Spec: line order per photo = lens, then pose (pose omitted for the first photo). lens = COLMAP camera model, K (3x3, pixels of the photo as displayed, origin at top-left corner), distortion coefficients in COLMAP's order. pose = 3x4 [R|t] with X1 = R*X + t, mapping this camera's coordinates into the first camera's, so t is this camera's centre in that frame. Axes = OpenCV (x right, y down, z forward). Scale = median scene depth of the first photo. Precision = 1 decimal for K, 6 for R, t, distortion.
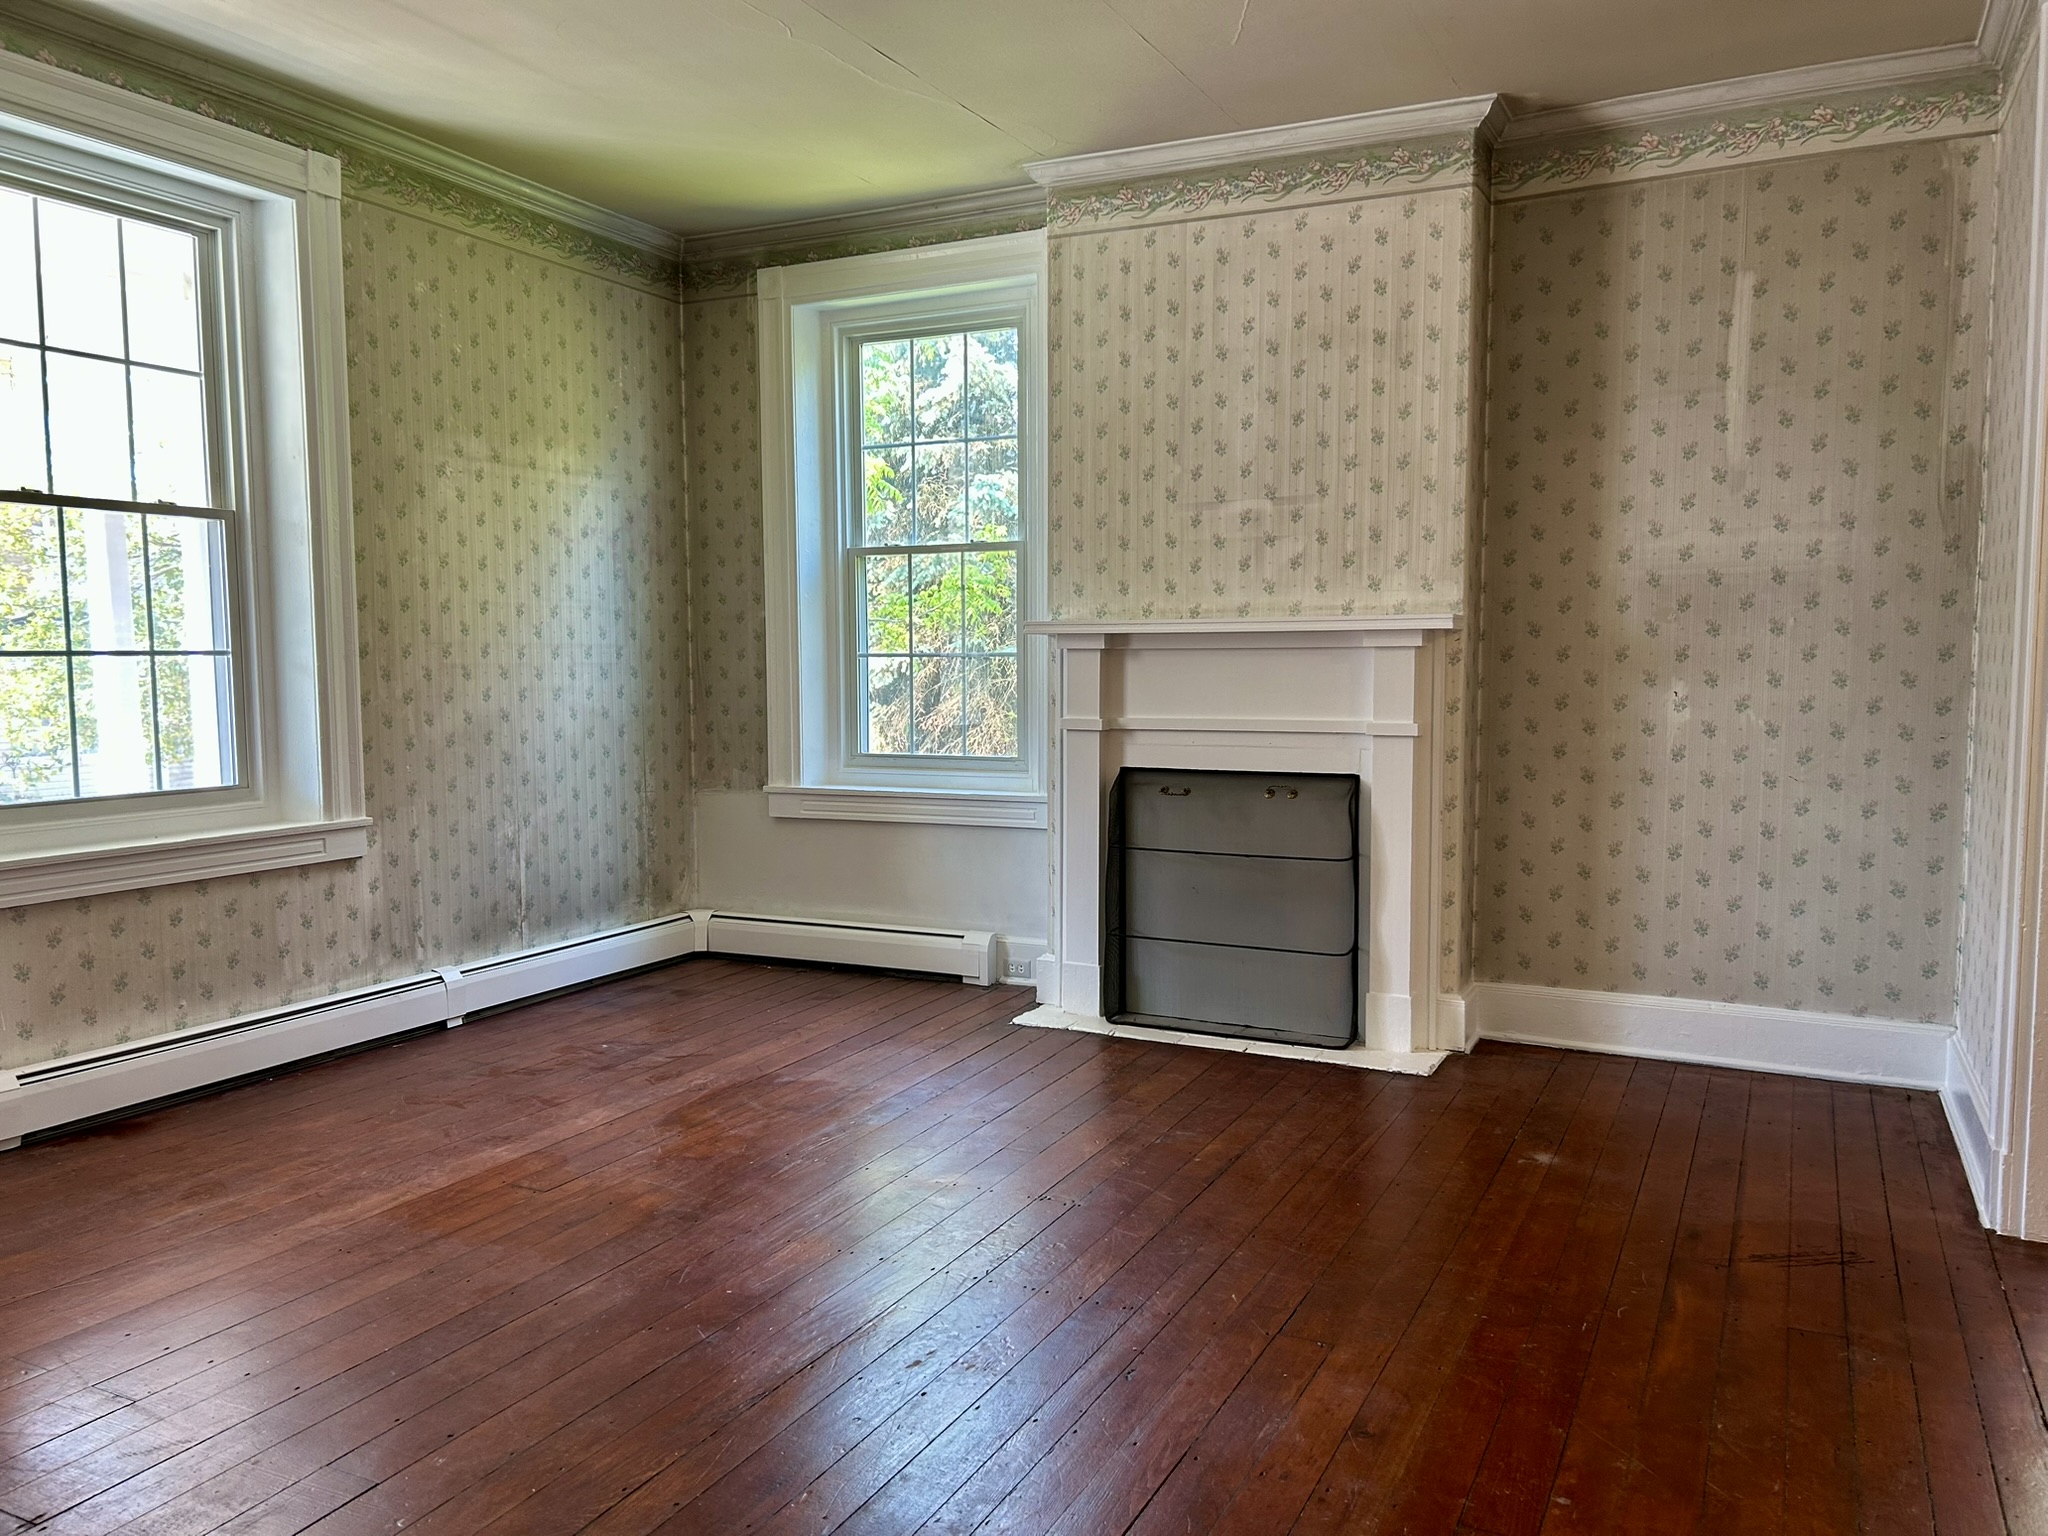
lens RADIAL K [[1565.9, 0, 1024.0], [0, 1565.9, 768.0], [0, 0, 1]] dist [0.134336, -0.296175]
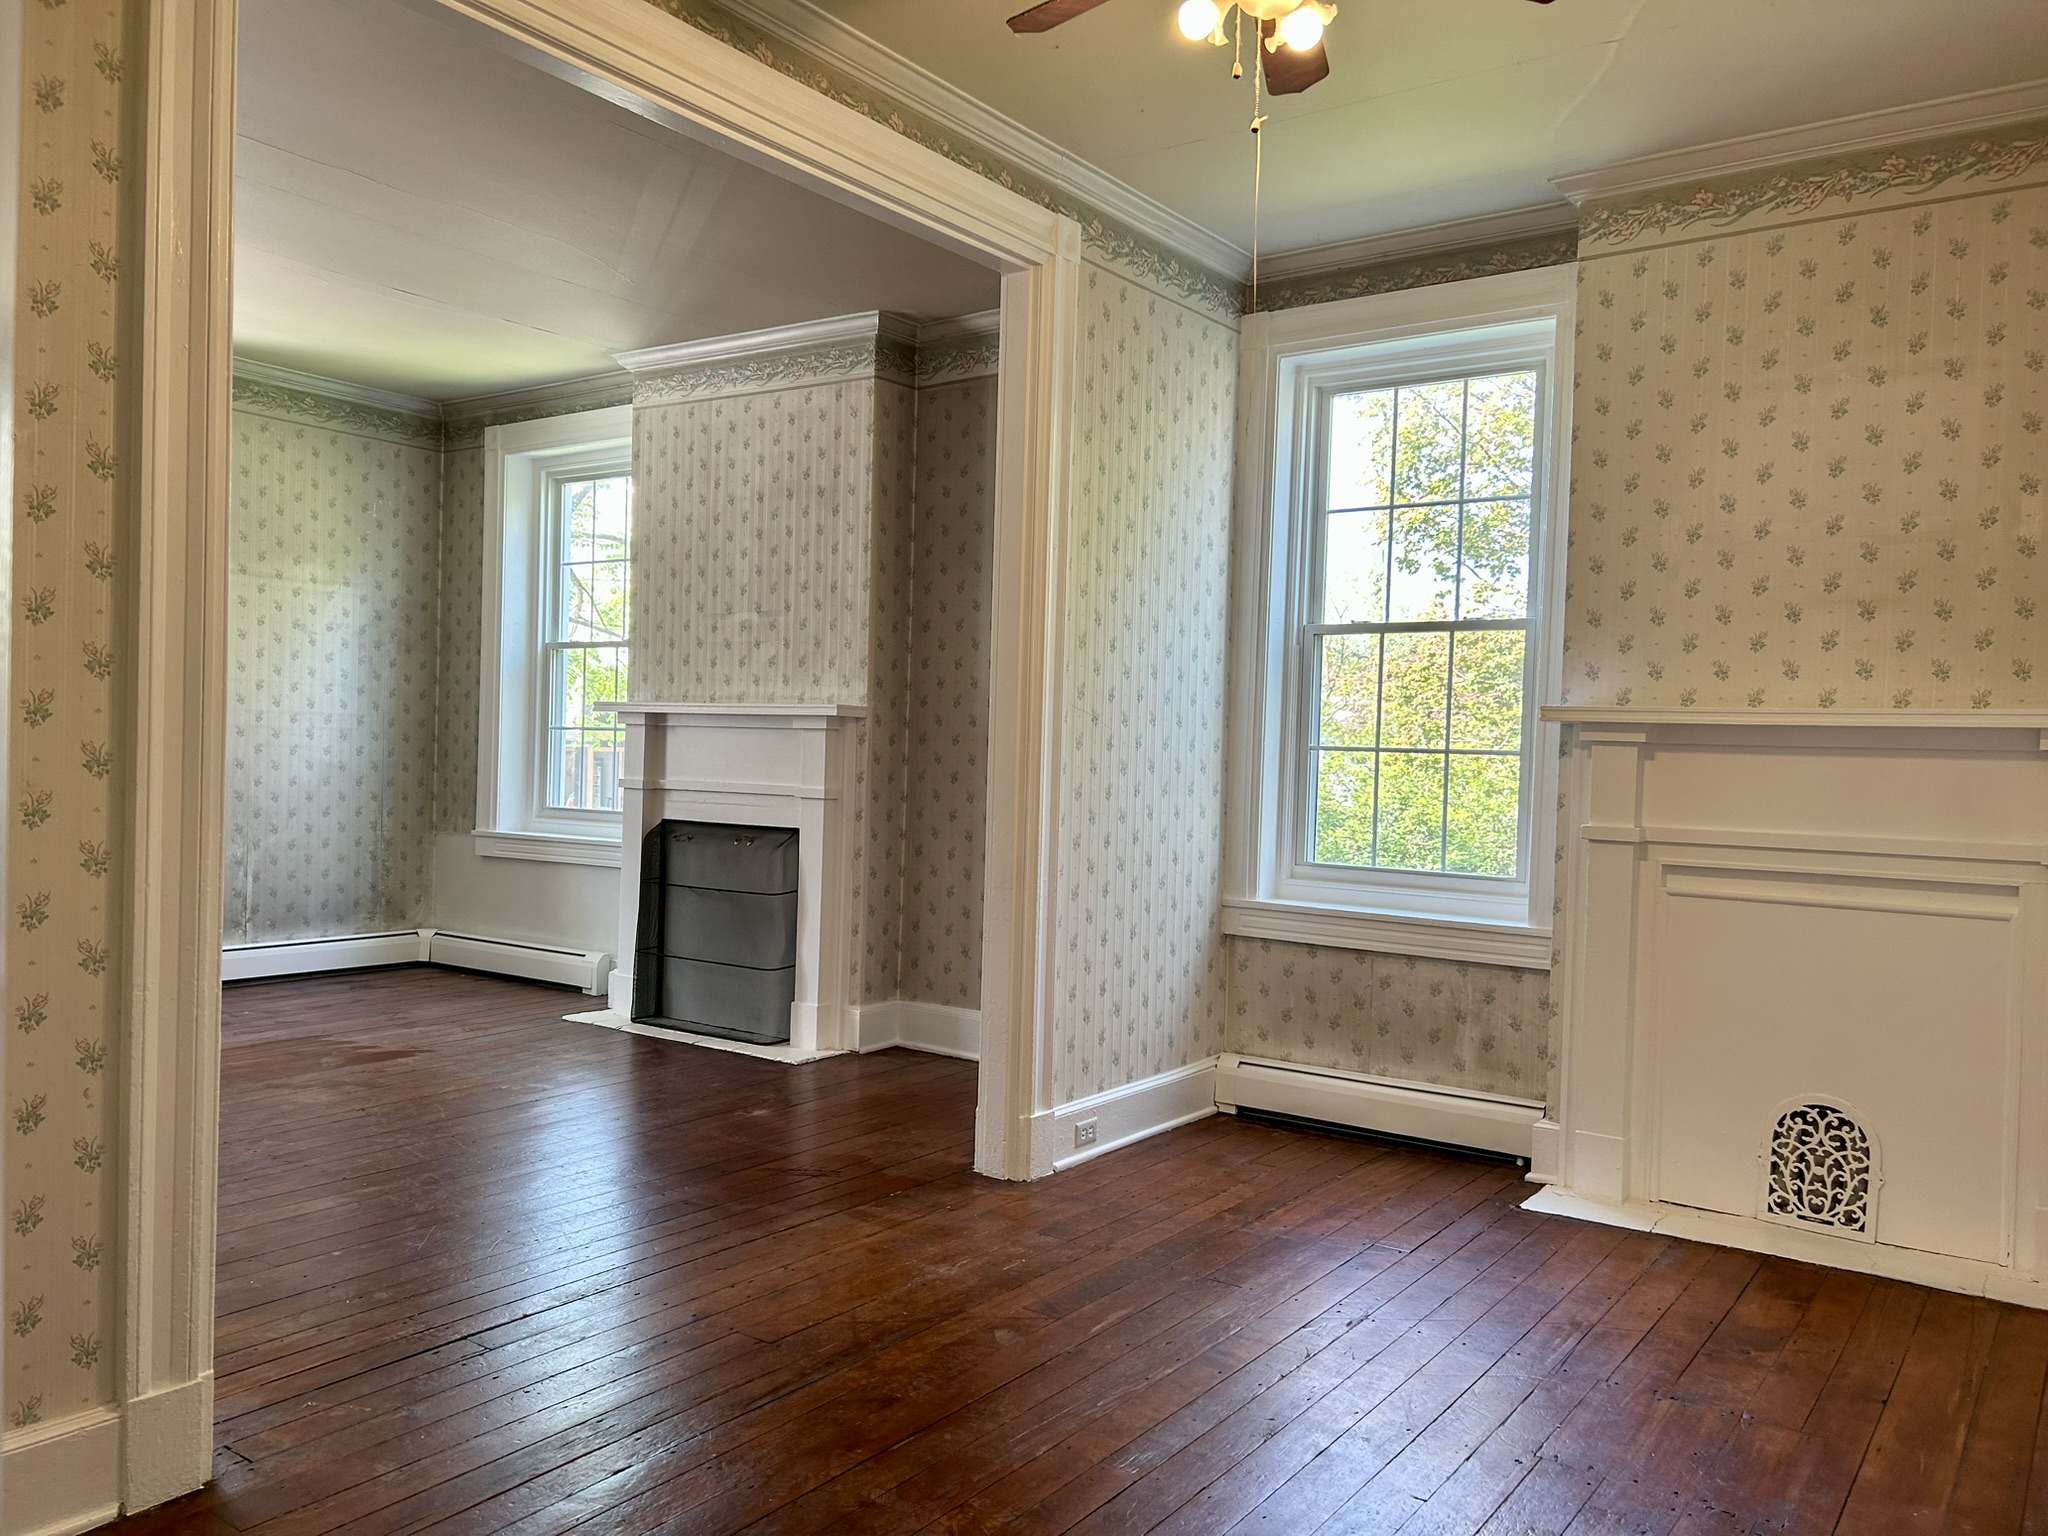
lens RADIAL K [[1565.9, 0, 1024.0], [0, 1565.9, 768.0], [0, 0, 1]] dist [0.134336, -0.296175]
pose [[0.986187, 0.033704, -0.162168, 0.517615], [-0.043952, 0.997229, -0.060025, 0.020448], [0.159695, 0.066323, 0.984936, -0.193768]]
